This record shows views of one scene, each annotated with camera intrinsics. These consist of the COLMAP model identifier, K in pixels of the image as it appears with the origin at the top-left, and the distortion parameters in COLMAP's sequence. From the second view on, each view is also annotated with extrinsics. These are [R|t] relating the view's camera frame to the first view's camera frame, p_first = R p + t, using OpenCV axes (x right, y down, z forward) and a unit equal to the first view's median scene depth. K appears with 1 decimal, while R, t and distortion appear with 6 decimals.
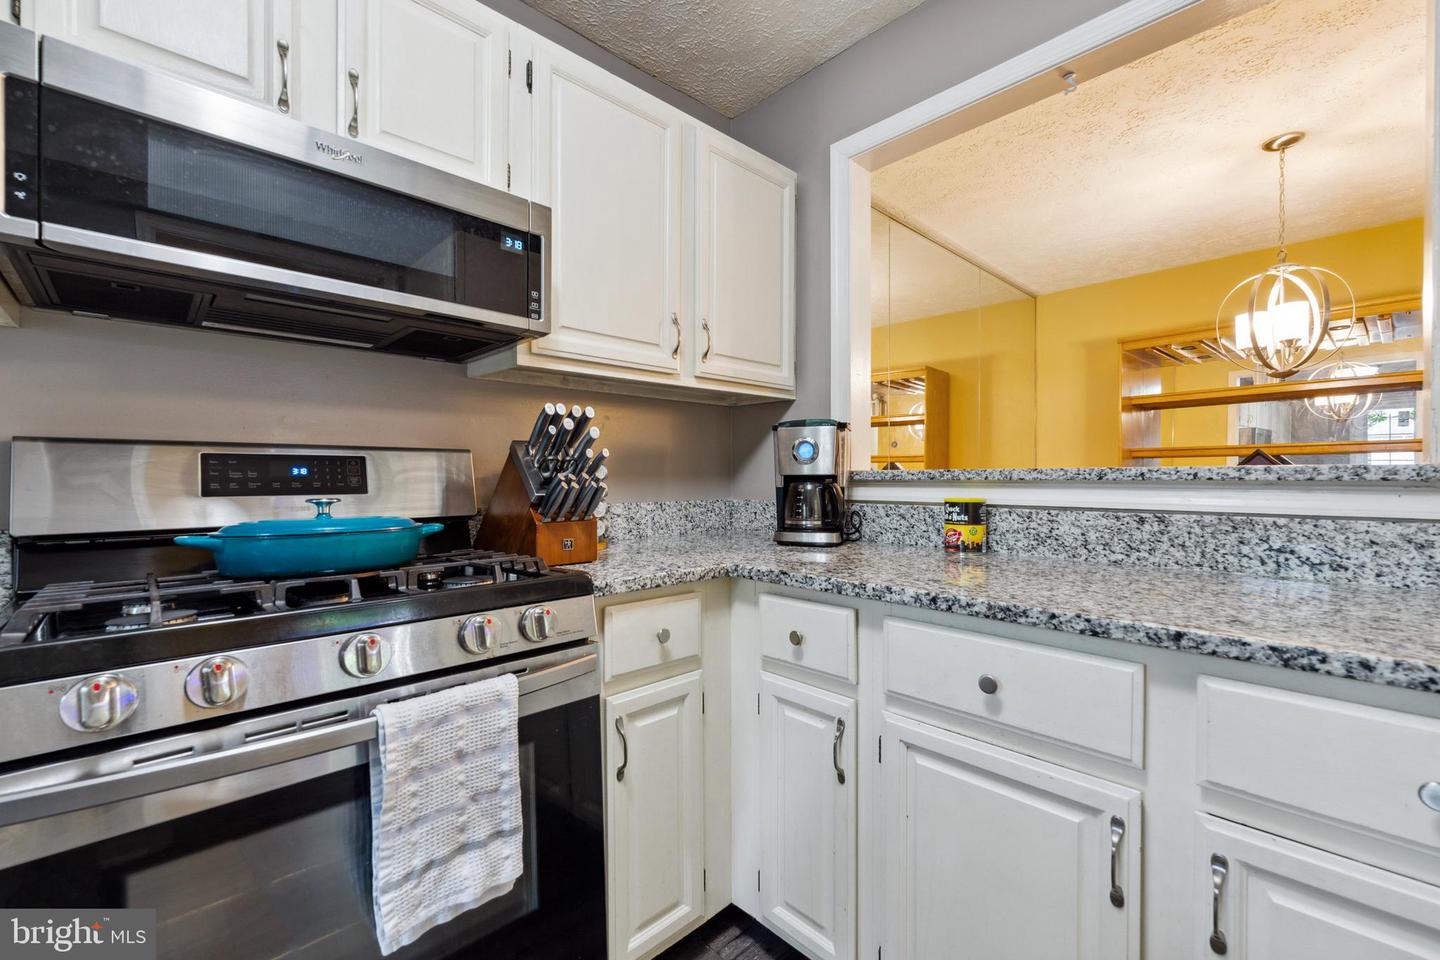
lens RADIAL K [[599.5, 0, 724.1], [0, 599.5, 478.2], [0, 0, 1]] dist [-0.001729, 0.000540]
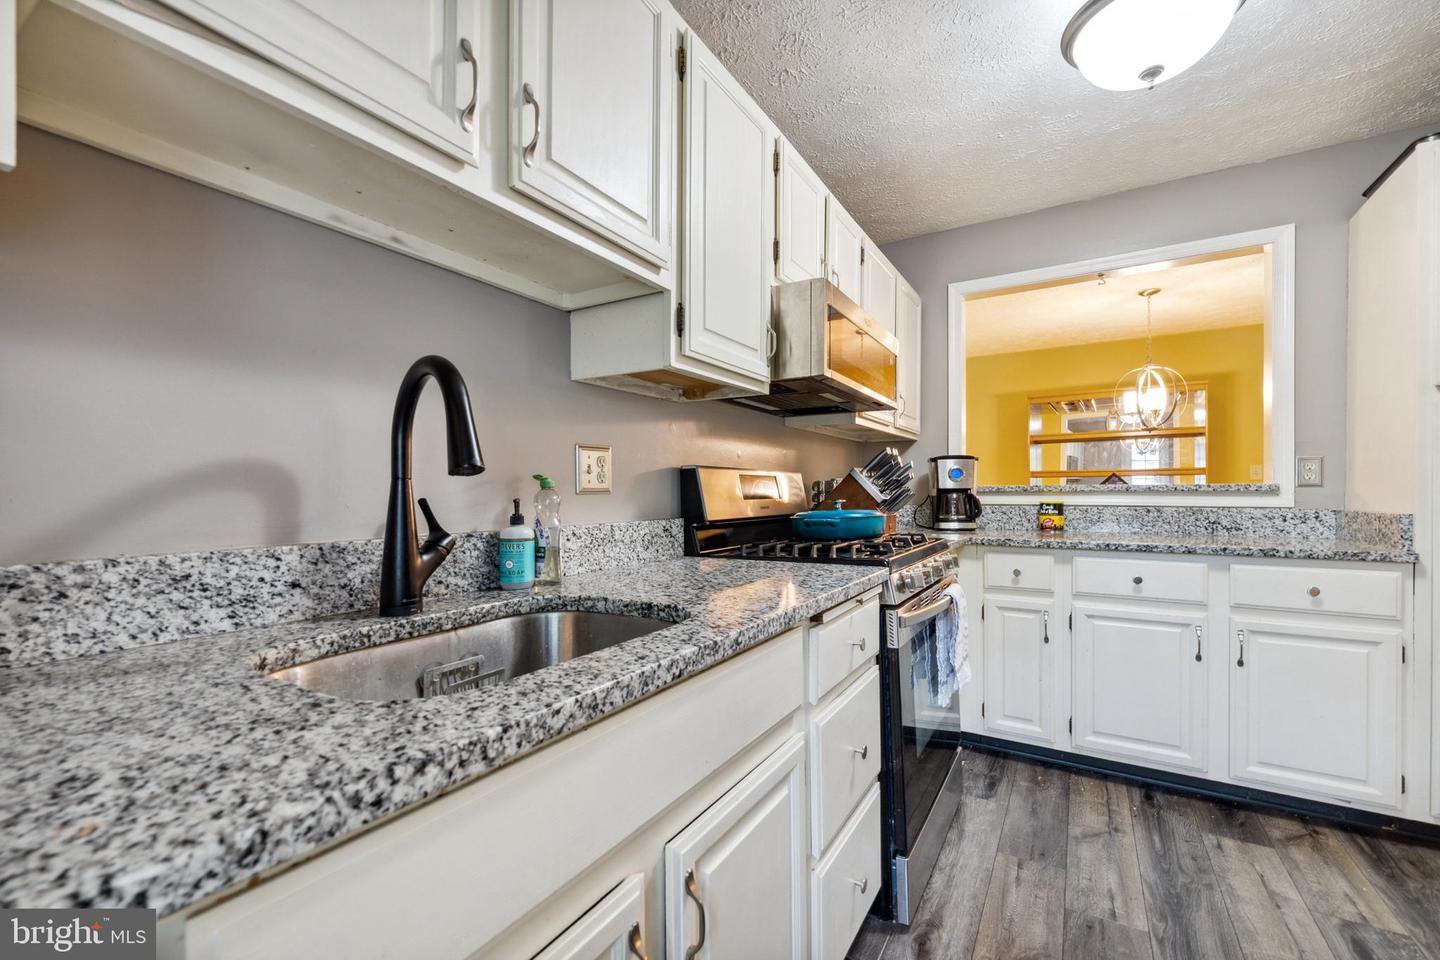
lens RADIAL K [[599.5, 0, 710.2], [0, 599.5, 488.0], [0, 0, 1]] dist [-0.001729, 0.000540]
pose [[0.967956, 0.001140, 0.251116, -1.294197], [0.000284, 0.999984, -0.005632, 0.004338], [-0.251119, 0.005522, 0.967941, -0.607238]]
